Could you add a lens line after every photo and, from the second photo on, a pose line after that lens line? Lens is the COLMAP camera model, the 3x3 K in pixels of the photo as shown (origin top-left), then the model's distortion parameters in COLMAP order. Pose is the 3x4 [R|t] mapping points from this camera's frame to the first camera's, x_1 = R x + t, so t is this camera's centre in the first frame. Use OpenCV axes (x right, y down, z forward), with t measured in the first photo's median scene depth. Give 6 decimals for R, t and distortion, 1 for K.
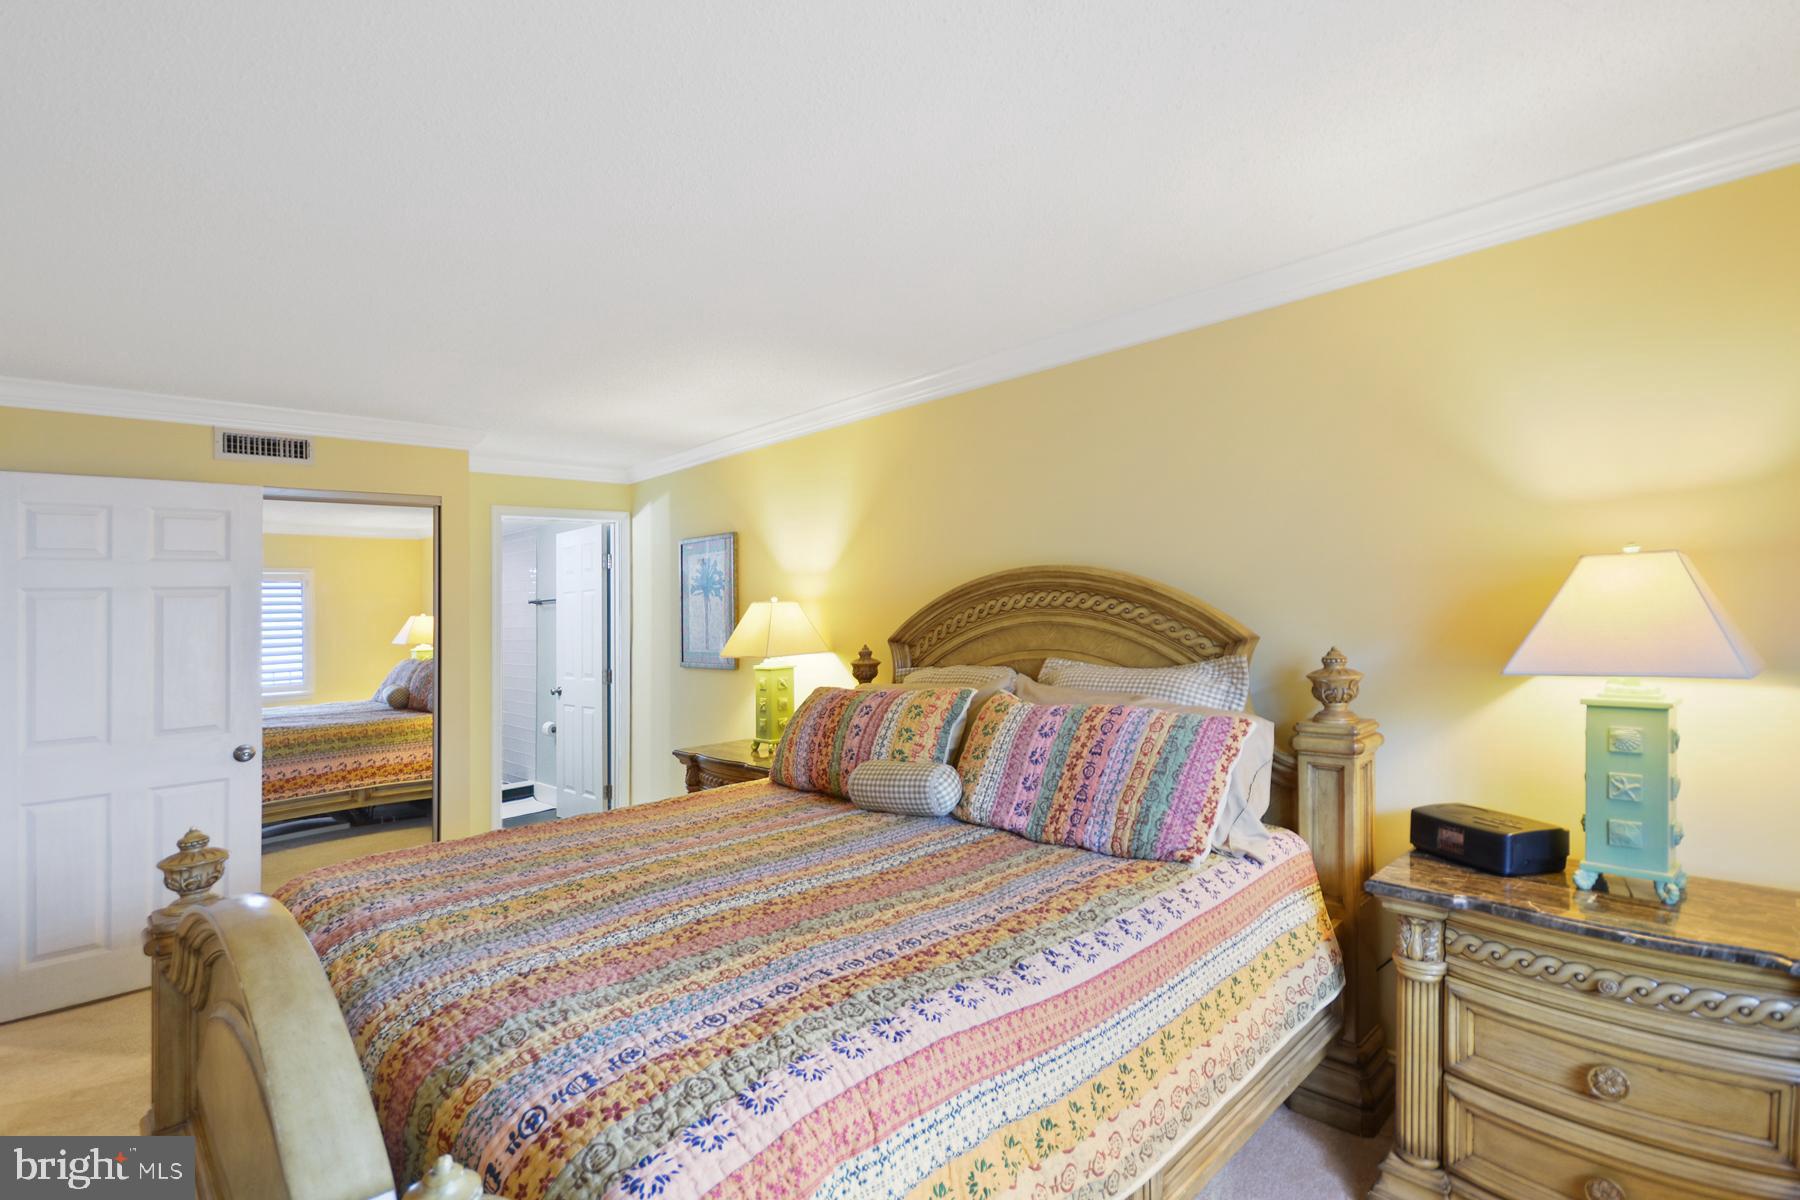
lens RADIAL K [[836.1, 0, 900.0], [0, 836.1, 564.3], [0, 0, 1]] dist [0.012654, 0.000018]
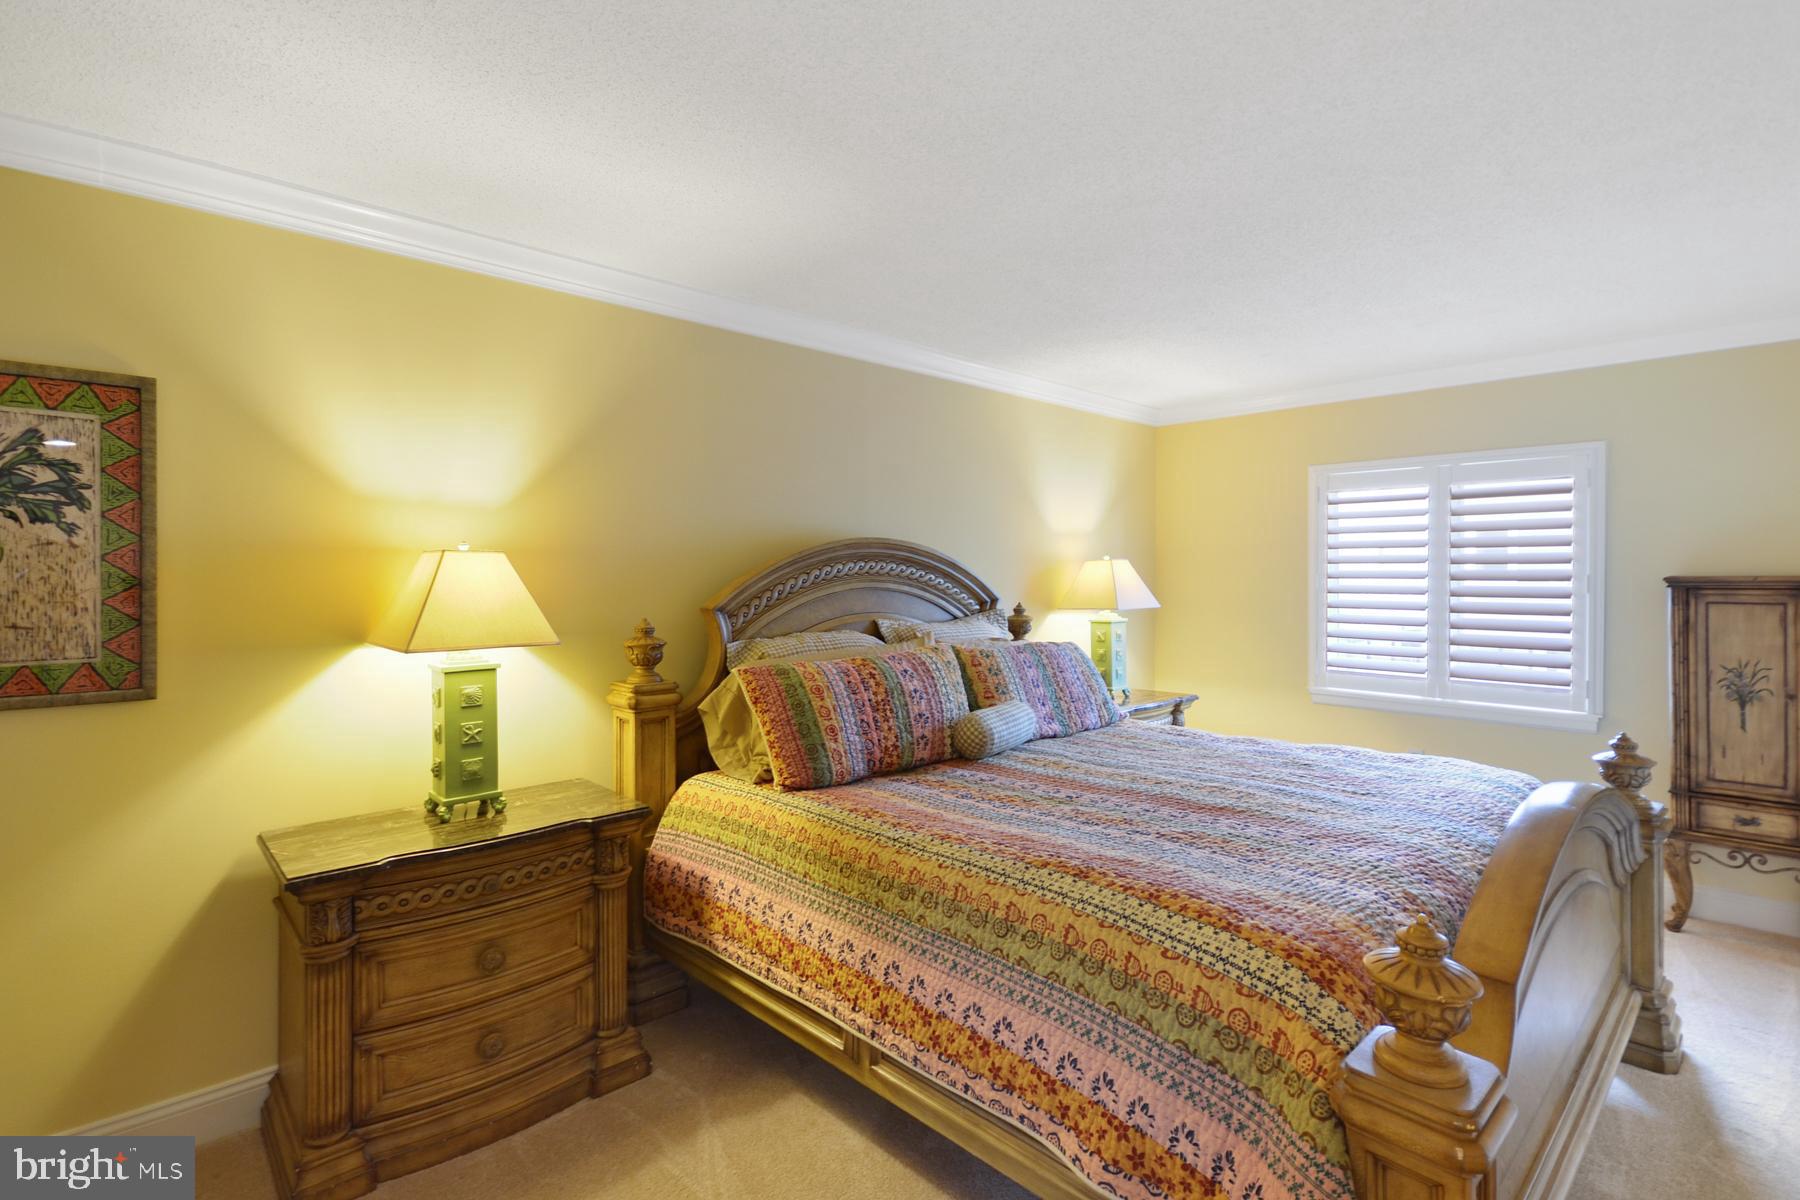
lens RADIAL K [[774.1, 0, 900.0], [0, 774.1, 600.0], [0, 0, 1]] dist [0.012841, 0.000127]
pose [[0.068504, 0.002672, 0.997647, -0.825539], [-0.054302, 0.998524, 0.001054, 0.078125], [-0.996172, -0.054246, 0.068548, 0.842678]]
